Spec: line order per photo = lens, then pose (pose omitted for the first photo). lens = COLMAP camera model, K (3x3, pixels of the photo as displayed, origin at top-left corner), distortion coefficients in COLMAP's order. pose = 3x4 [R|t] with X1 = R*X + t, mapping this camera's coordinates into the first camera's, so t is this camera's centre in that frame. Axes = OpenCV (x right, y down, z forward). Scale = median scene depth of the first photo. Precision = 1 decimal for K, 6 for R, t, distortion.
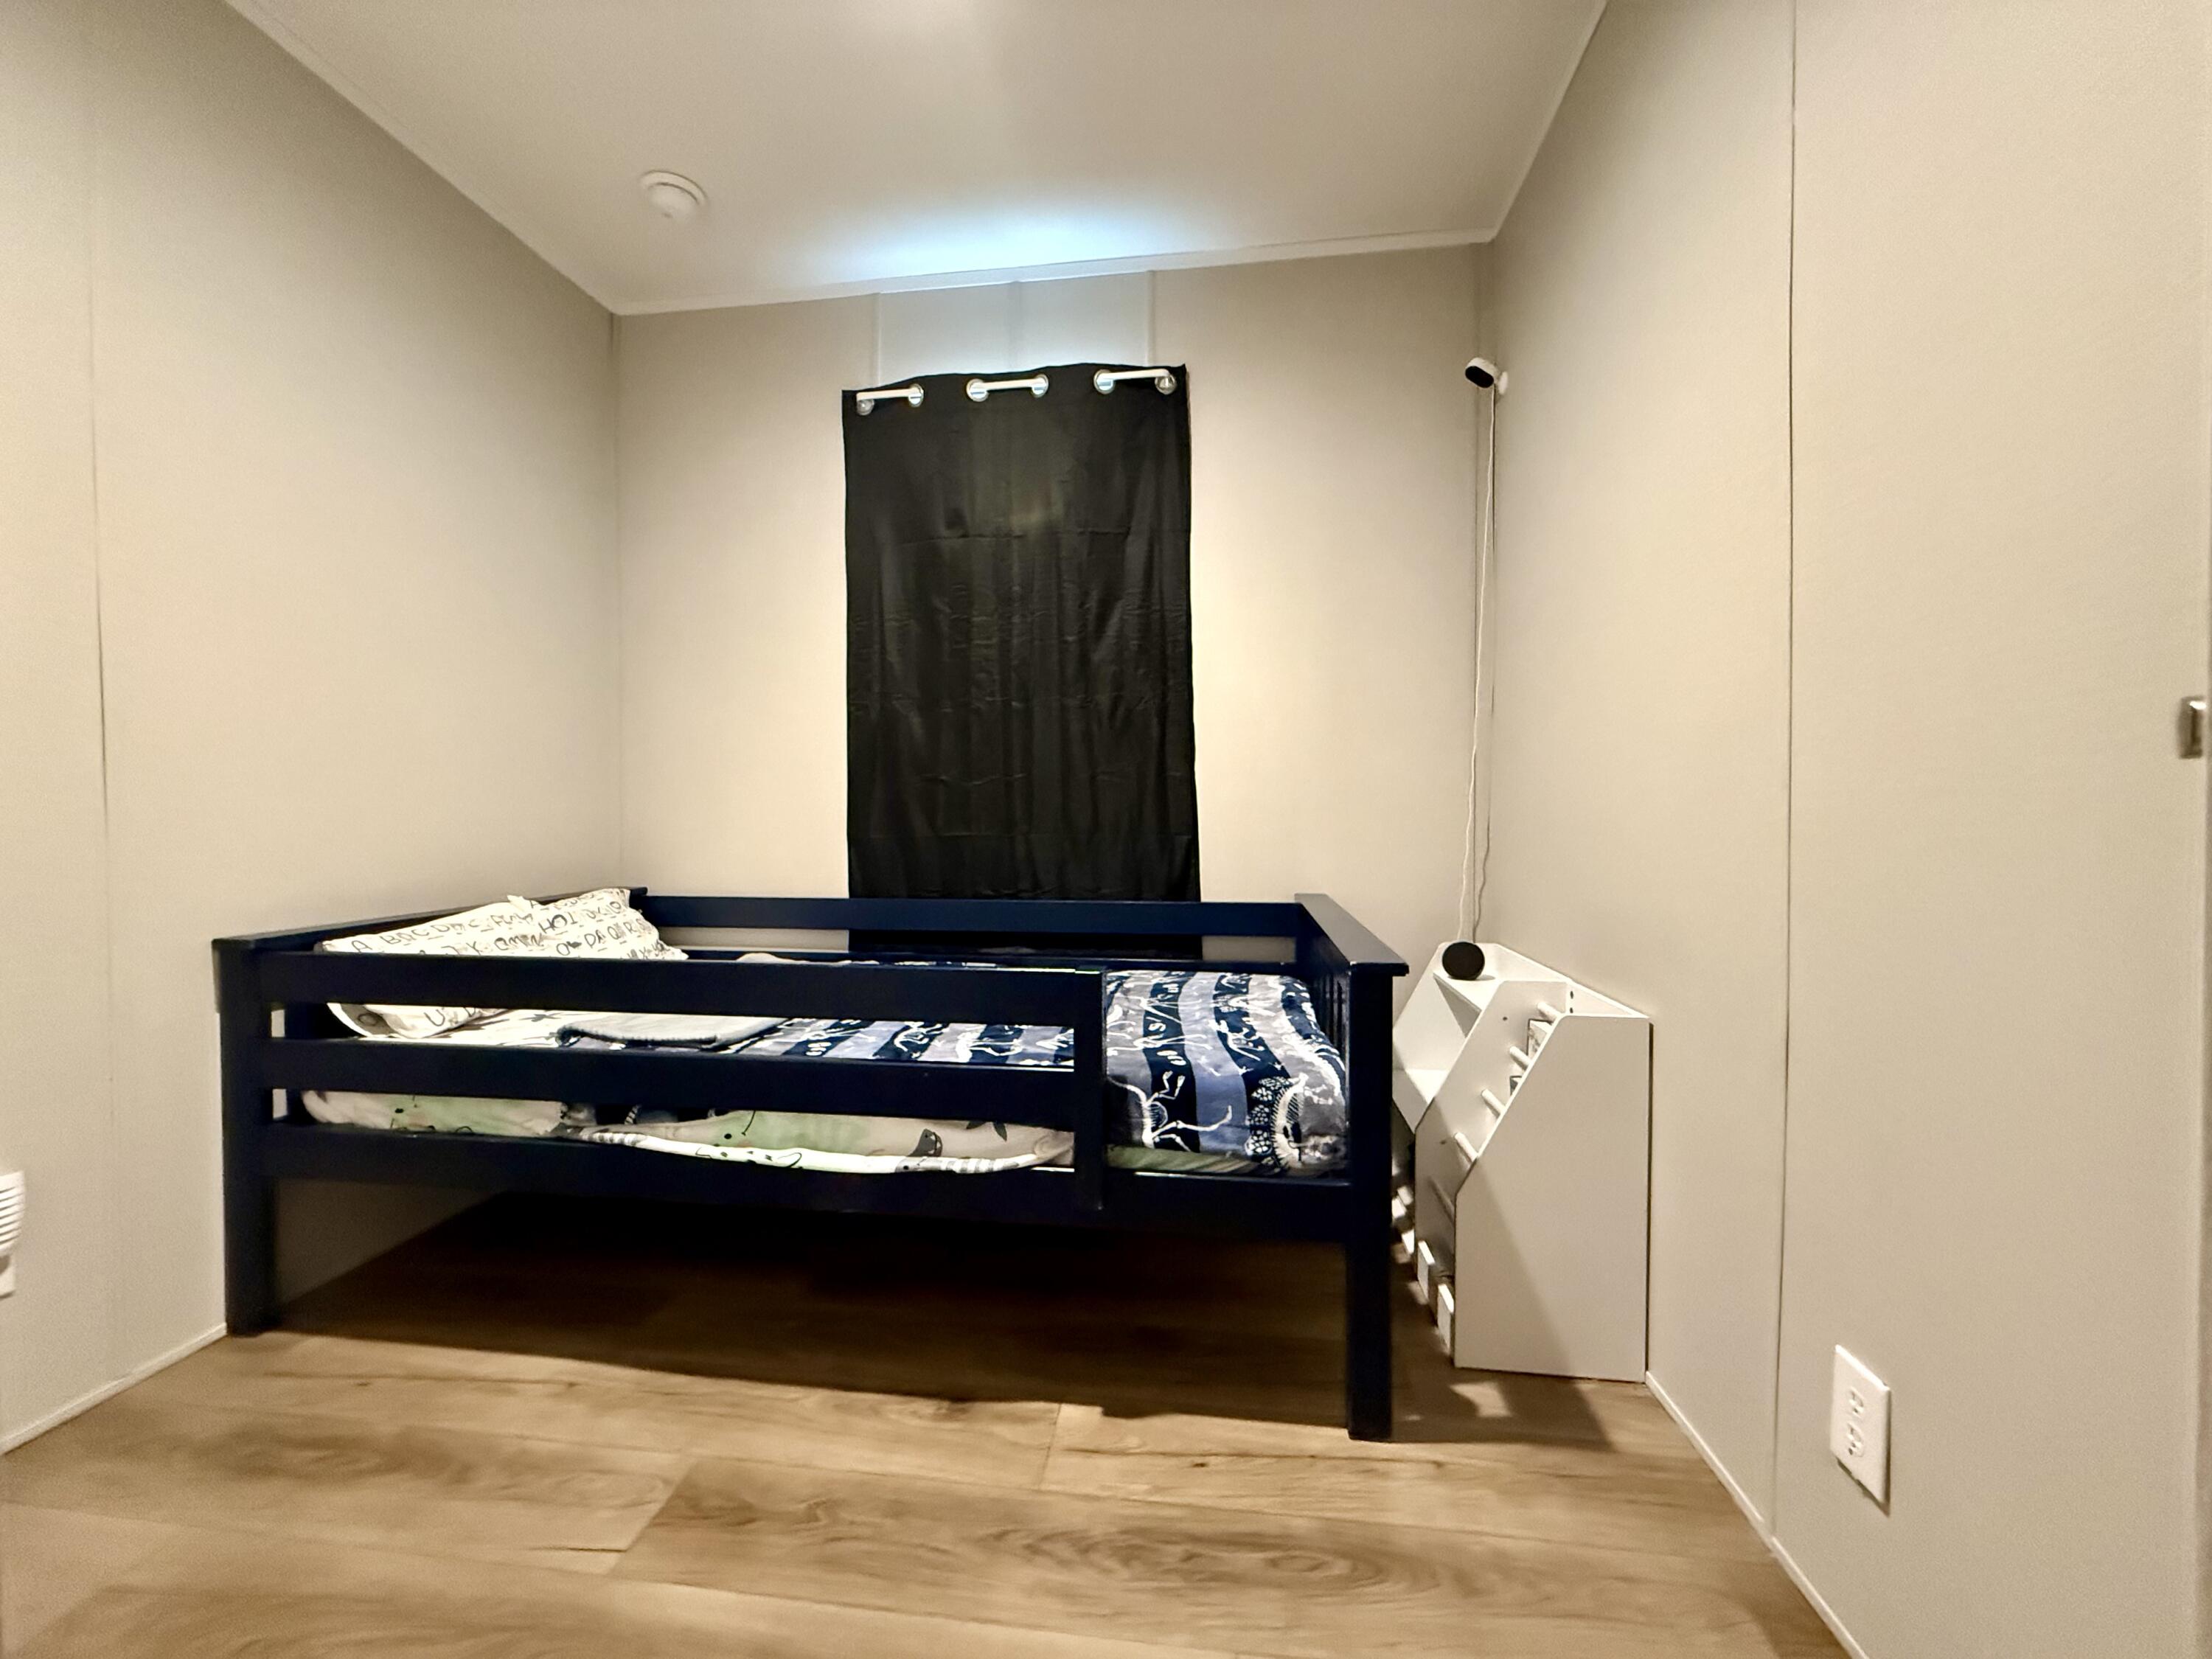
lens RADIAL K [[883.2, 0, 1098.6], [0, 883.2, 834.0], [0, 0, 1]] dist [-0.000089, -0.000467]
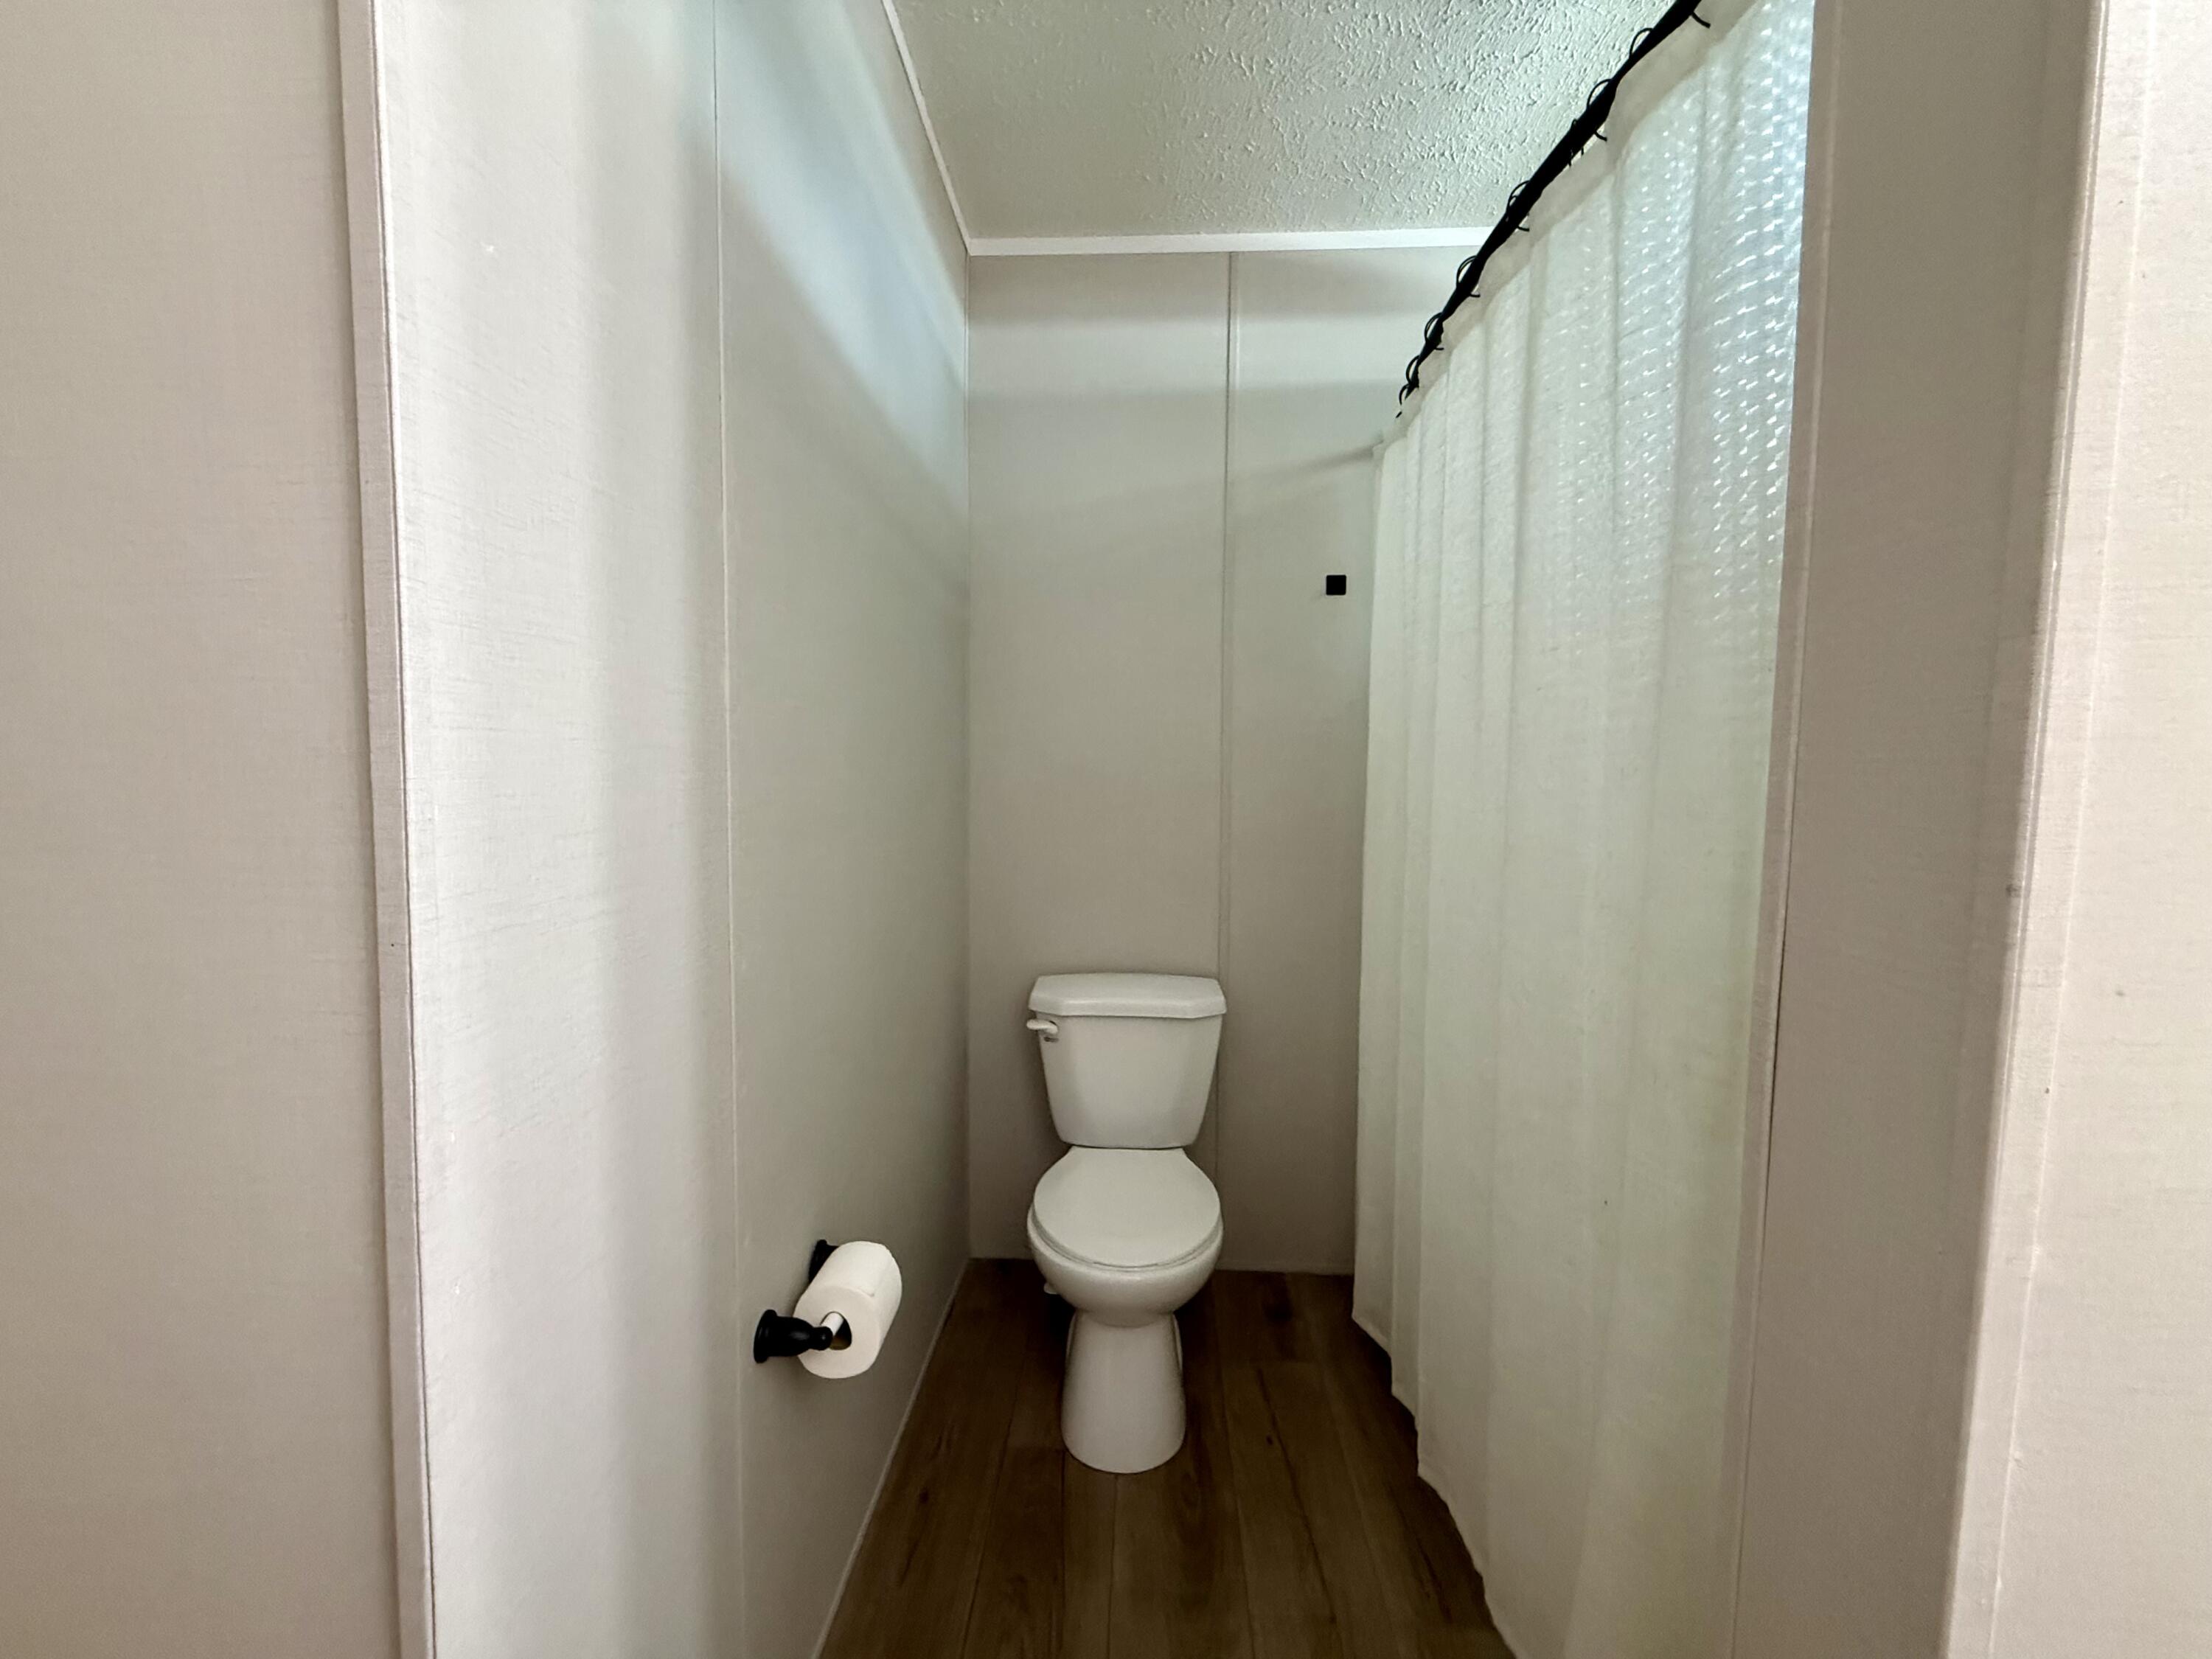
lens RADIAL K [[883.2, 0, 1097.1], [0, 883.2, 829.9], [0, 0, 1]] dist [-0.000089, -0.000467]
pose [[0.077997, 0.075571, -0.994085, 1.460582], [-0.029001, 0.996873, 0.073507, -0.284392], [0.996532, 0.023096, 0.079945, 0.707643]]
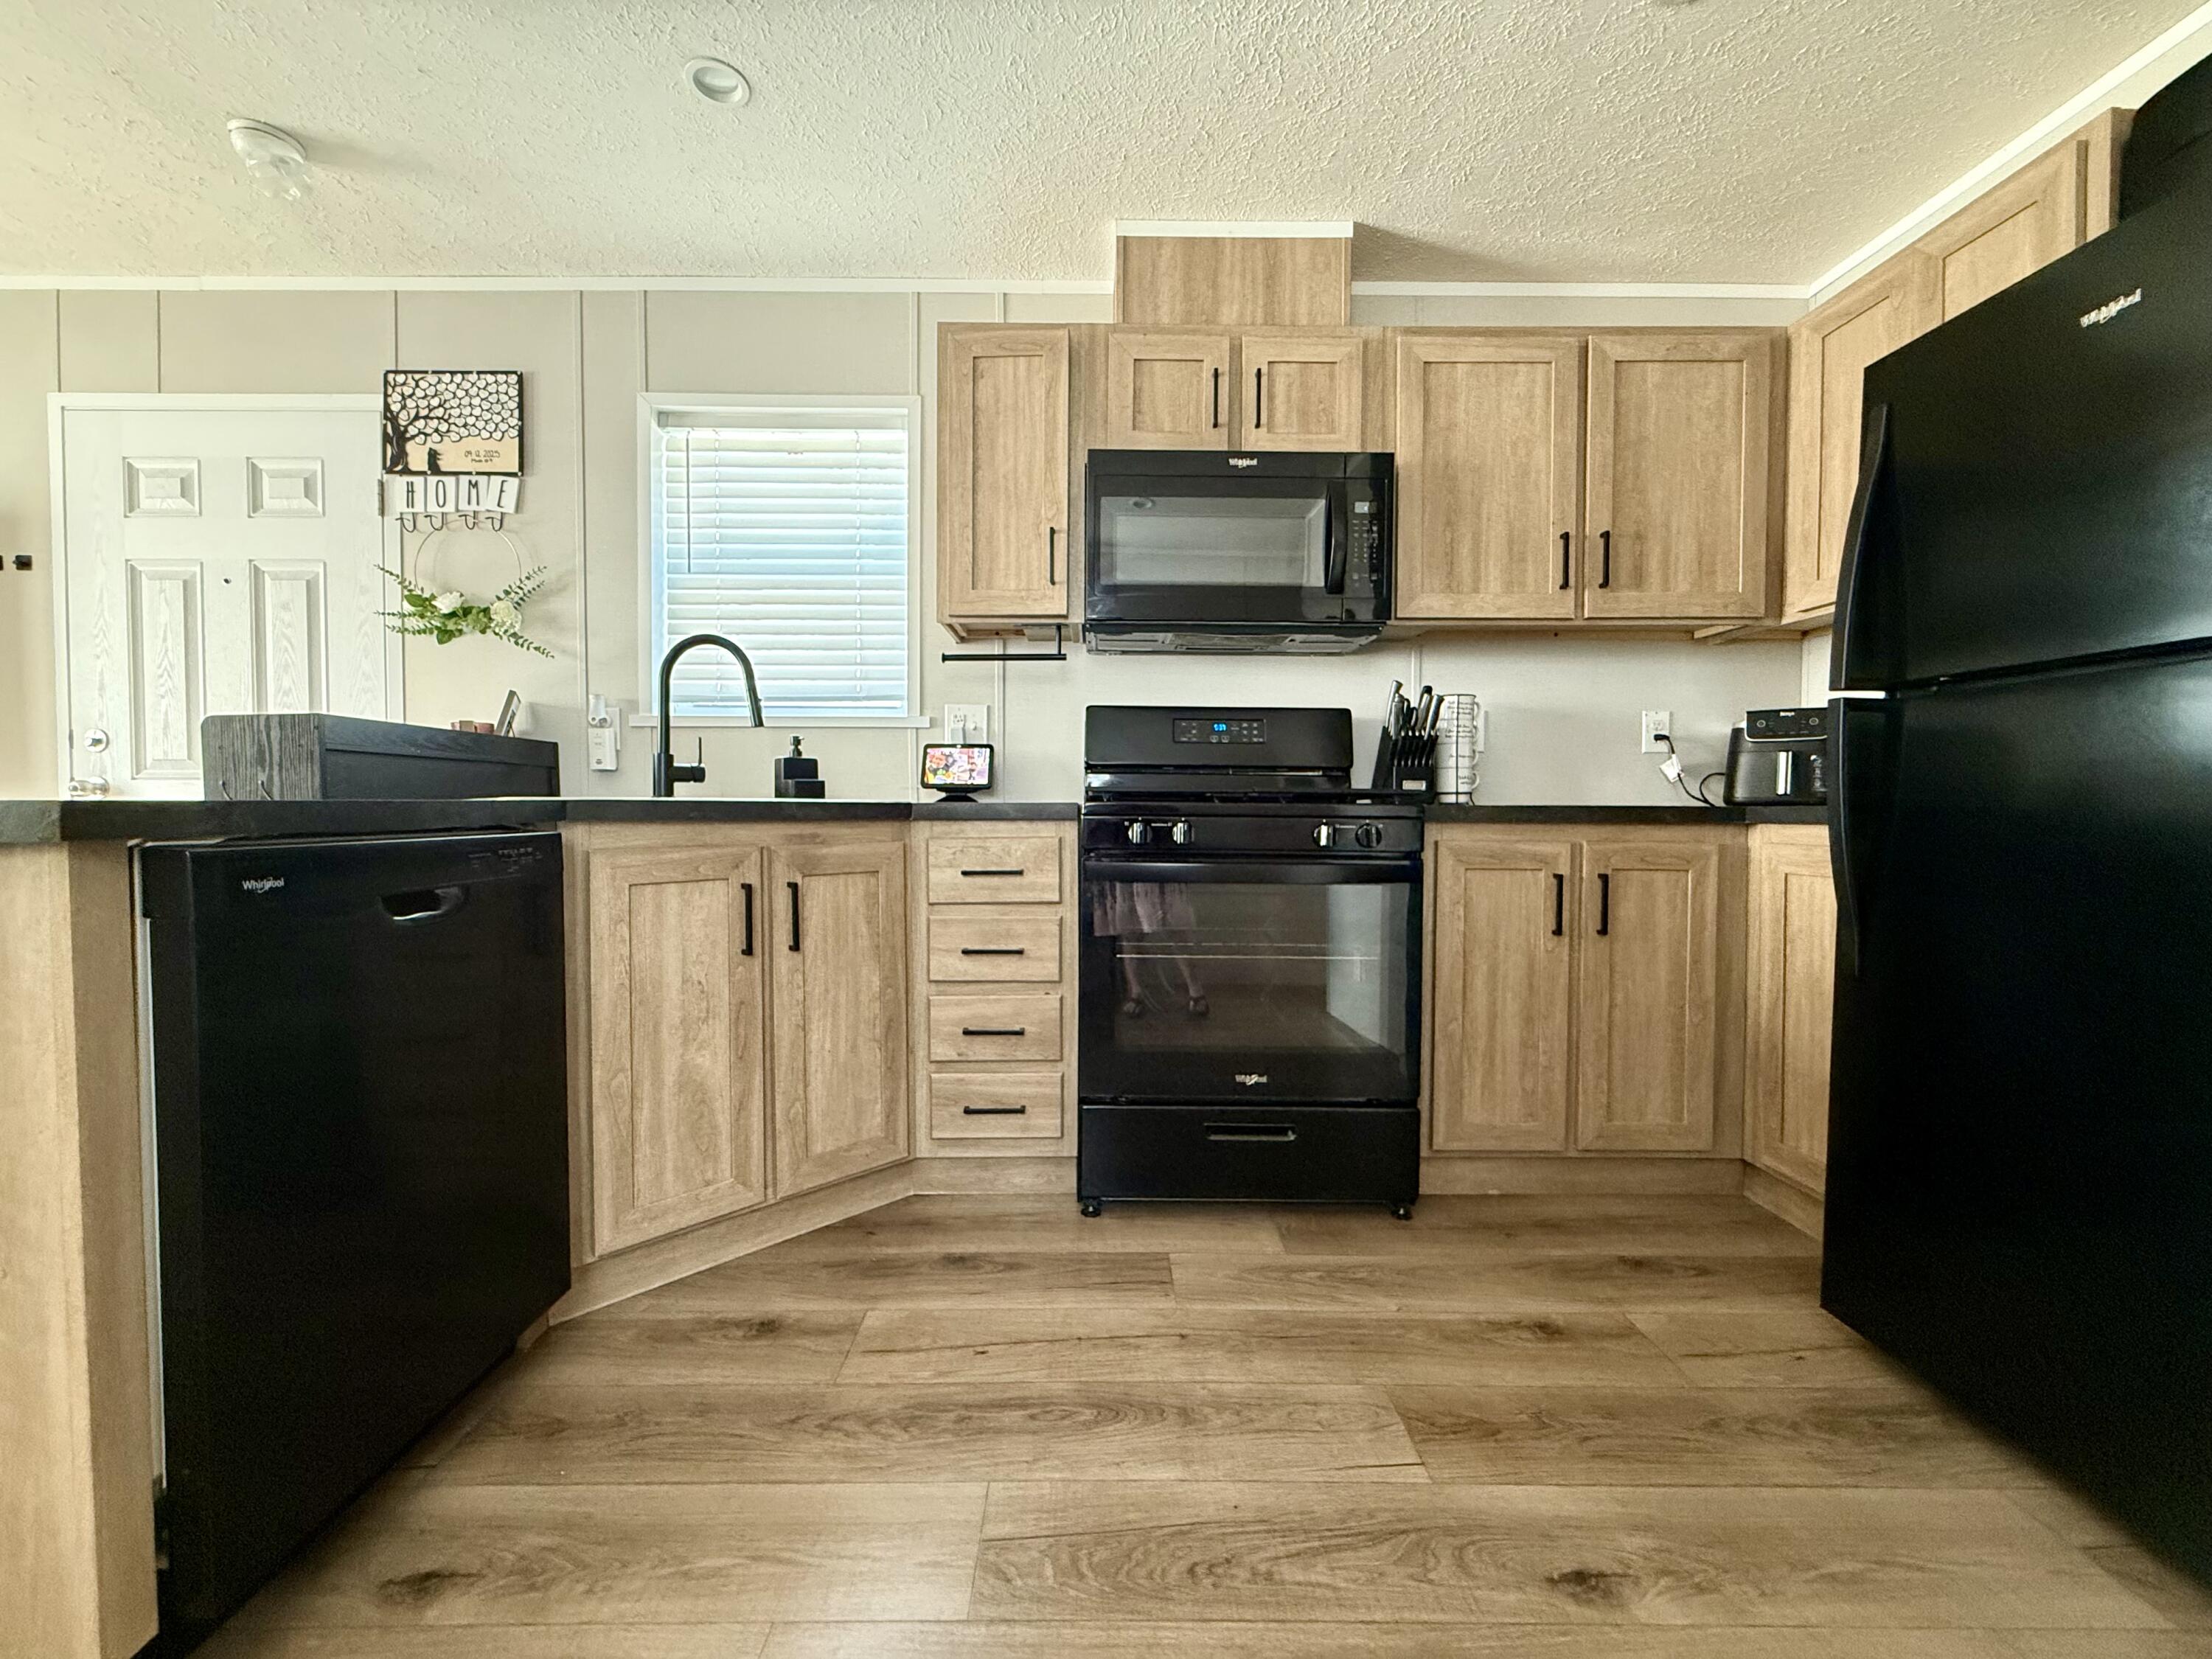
lens RADIAL K [[883.2, 0, 1101.4], [0, 883.2, 827.0], [0, 0, 1]] dist [-0.000089, -0.000467]
pose [[0.989158, 0.006289, 0.146718, 0.108771], [-0.007195, 0.999958, 0.005647, 0.022309], [-0.146677, -0.006641, 0.989162, -0.181478]]
